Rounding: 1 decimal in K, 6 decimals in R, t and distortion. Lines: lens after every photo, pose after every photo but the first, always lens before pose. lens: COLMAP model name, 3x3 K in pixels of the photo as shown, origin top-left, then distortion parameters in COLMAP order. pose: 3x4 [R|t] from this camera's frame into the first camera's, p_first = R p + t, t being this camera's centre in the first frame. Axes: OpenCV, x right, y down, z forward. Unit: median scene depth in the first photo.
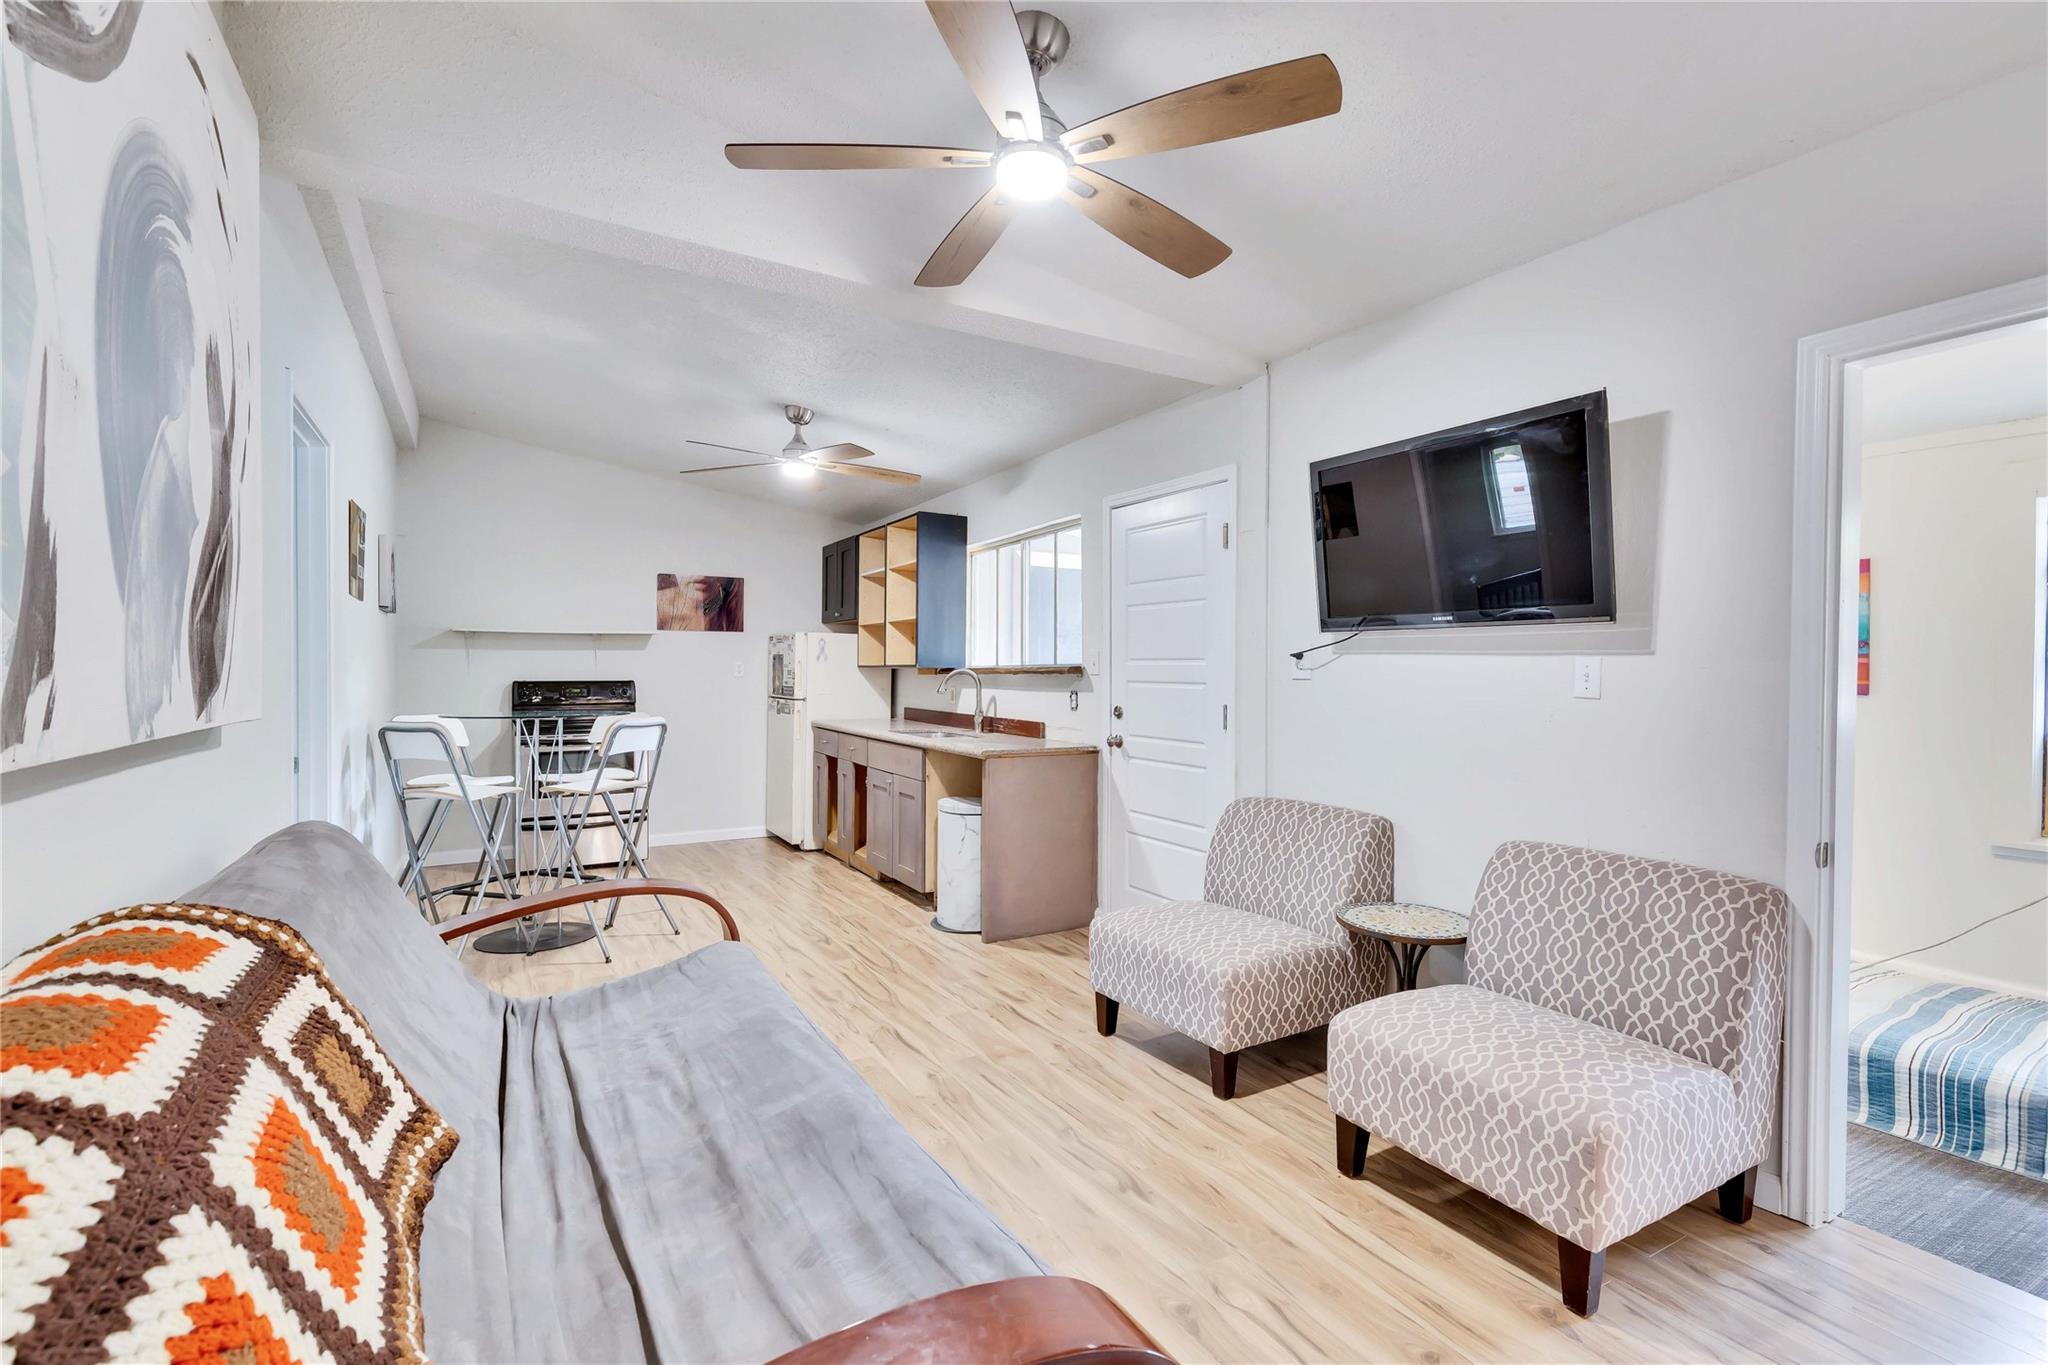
lens RADIAL K [[922.8, 0, 1024.9], [0, 922.8, 680.5], [0, 0, 1]] dist [0.015100, -0.000316]
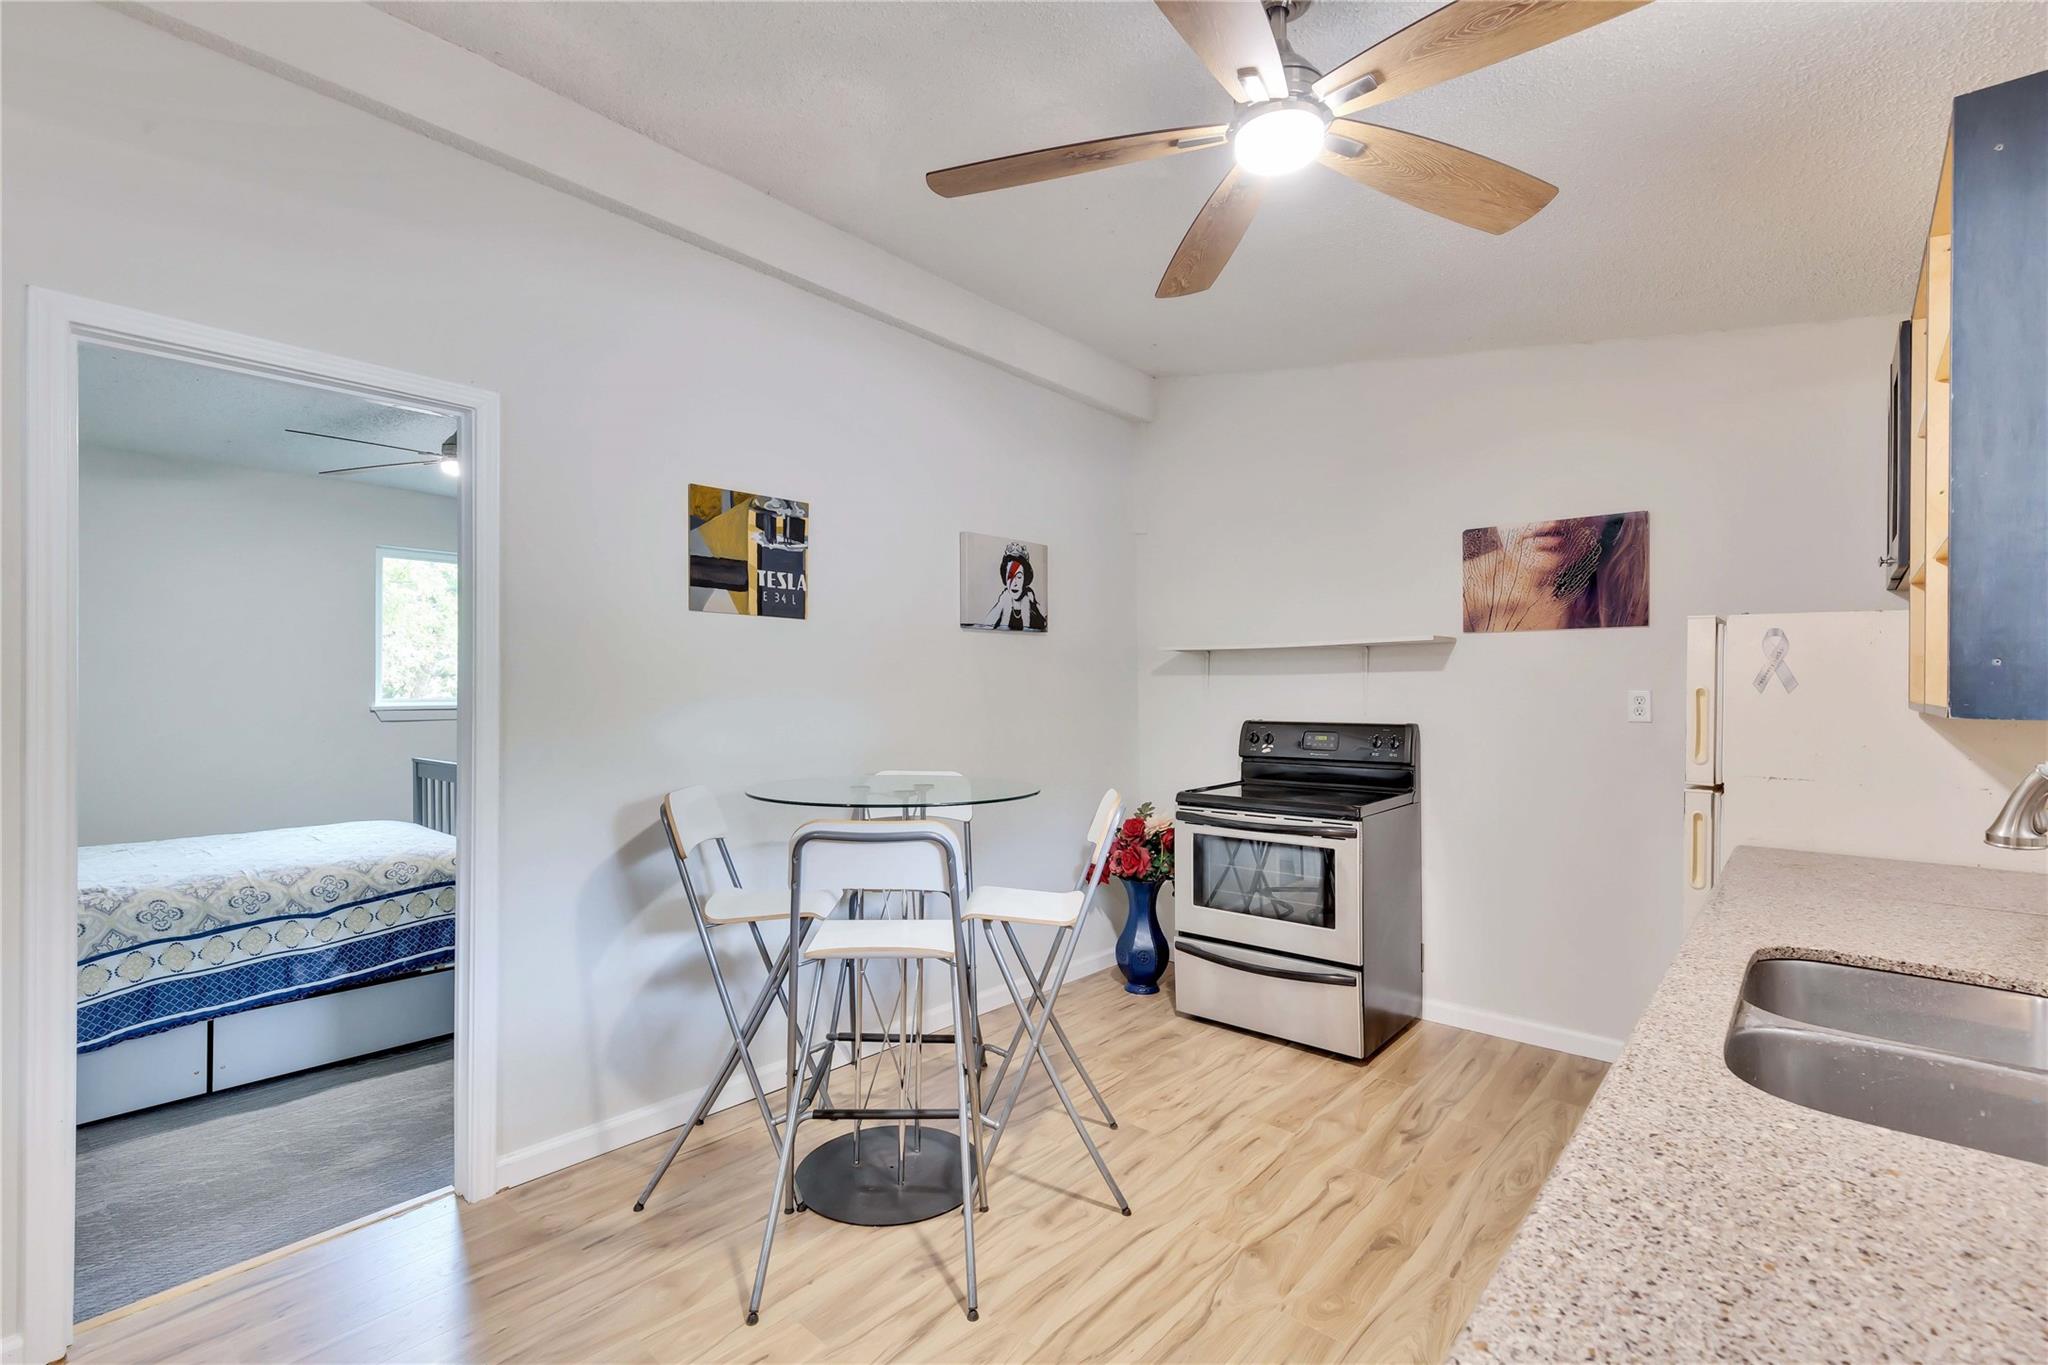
lens RADIAL K [[922.8, 0, 1024.9], [0, 922.8, 680.5], [0, 0, 1]] dist [0.015100, -0.000316]
pose [[0.324795, -0.011256, -0.945718, 0.041316], [-0.009035, 0.999847, -0.015003, -0.017562], [0.945741, 0.013417, 0.324643, 0.638764]]
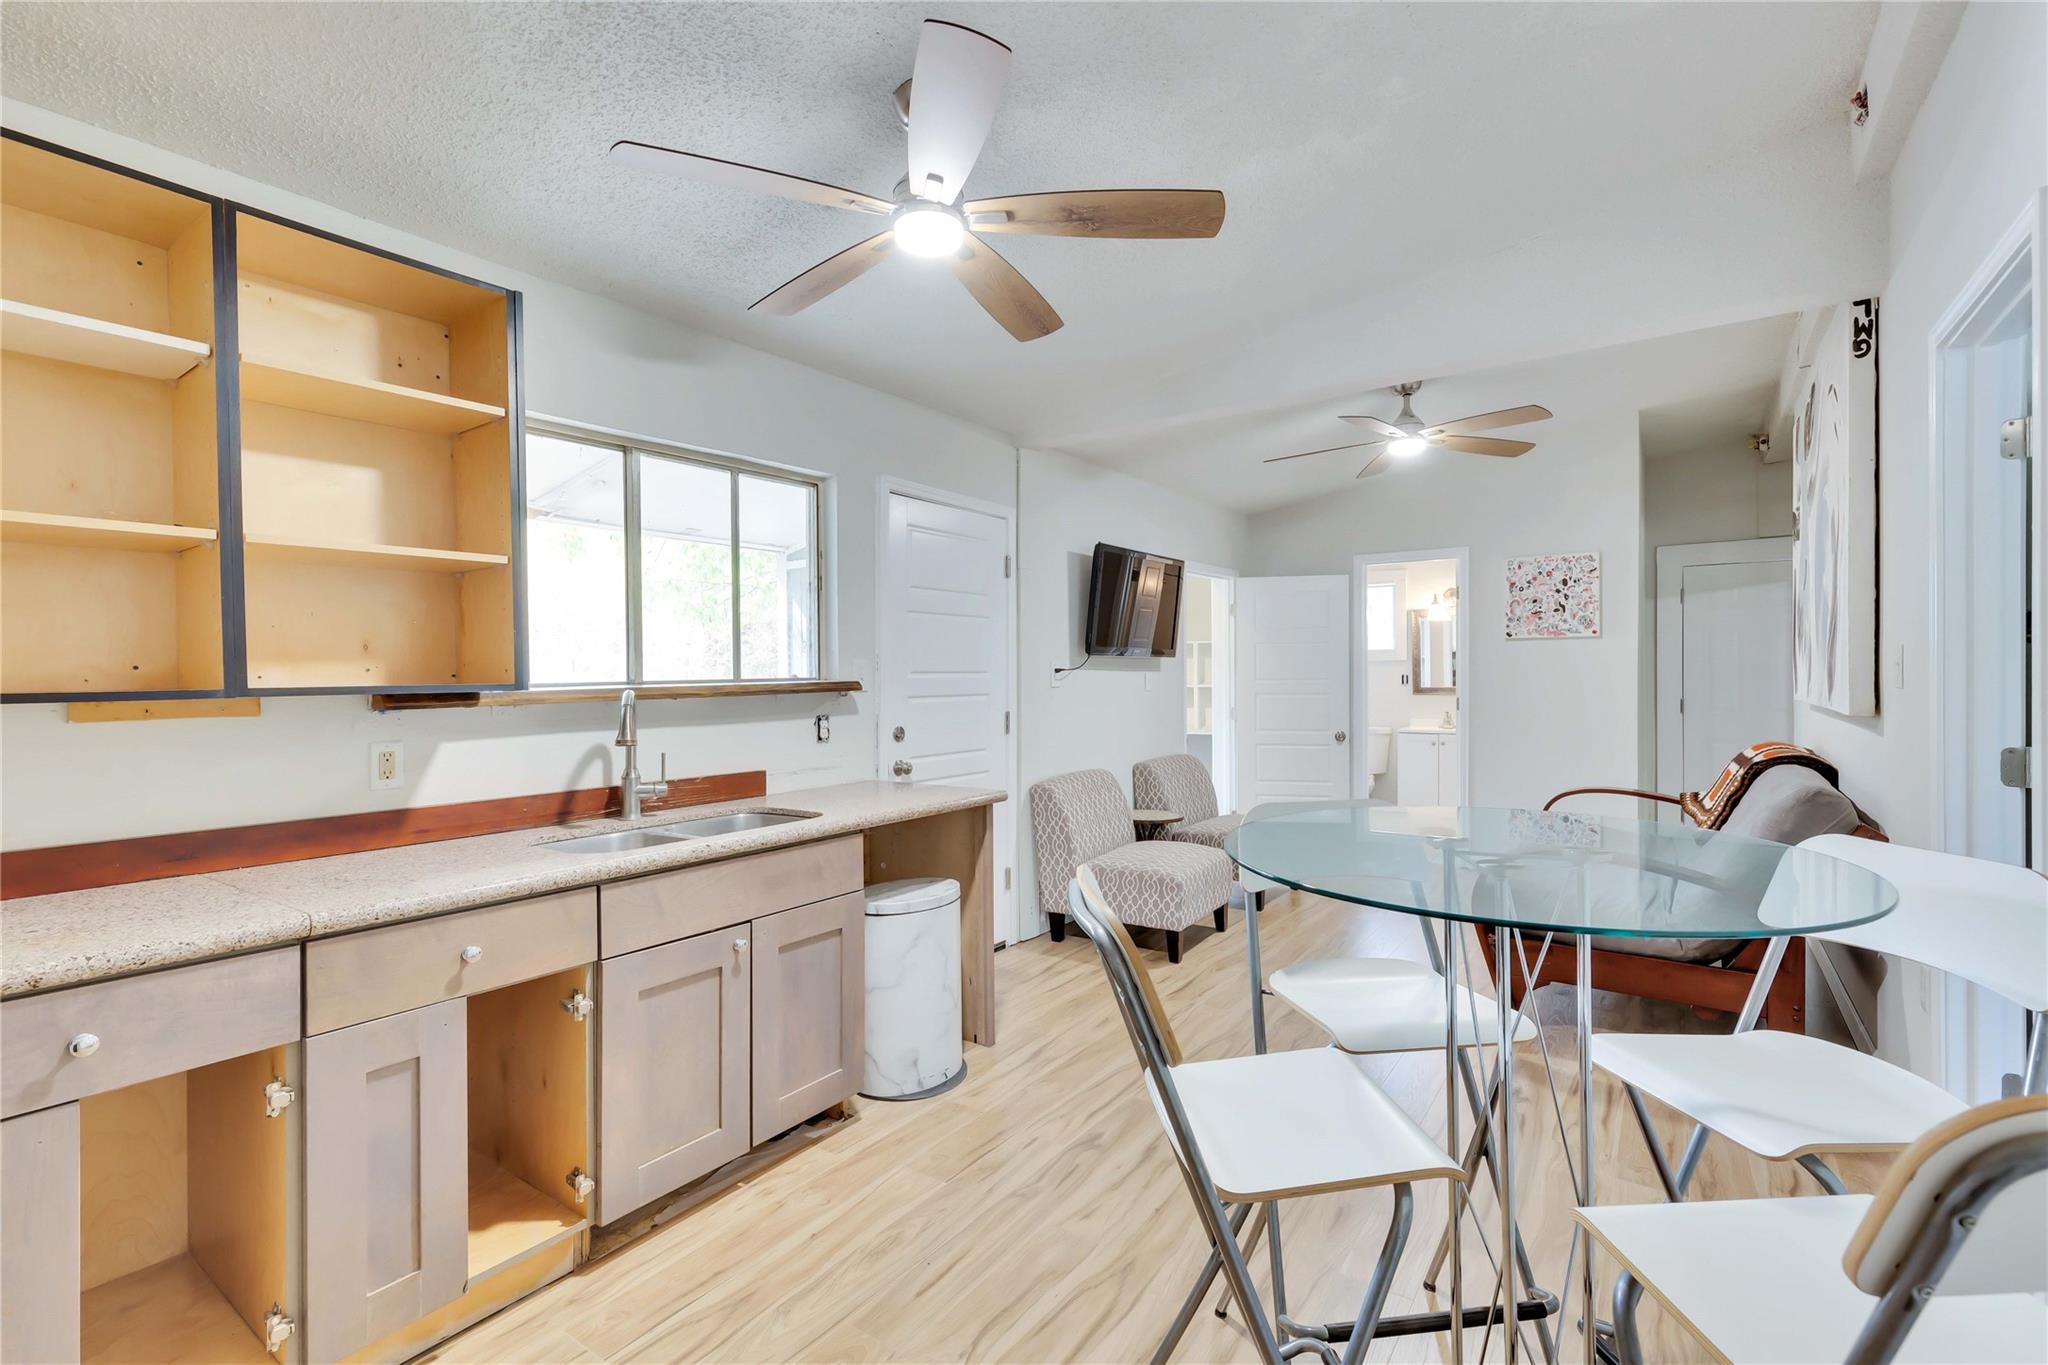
lens RADIAL K [[916.7, 0, 1026.1], [0, 916.7, 682.0], [0, 0, 1]] dist [0.009411, -0.001284]
pose [[-0.417272, -0.009507, 0.908732, -0.526753], [0.017749, 0.999669, 0.018608, -0.020048], [-0.908608, 0.023894, -0.416965, 0.914320]]
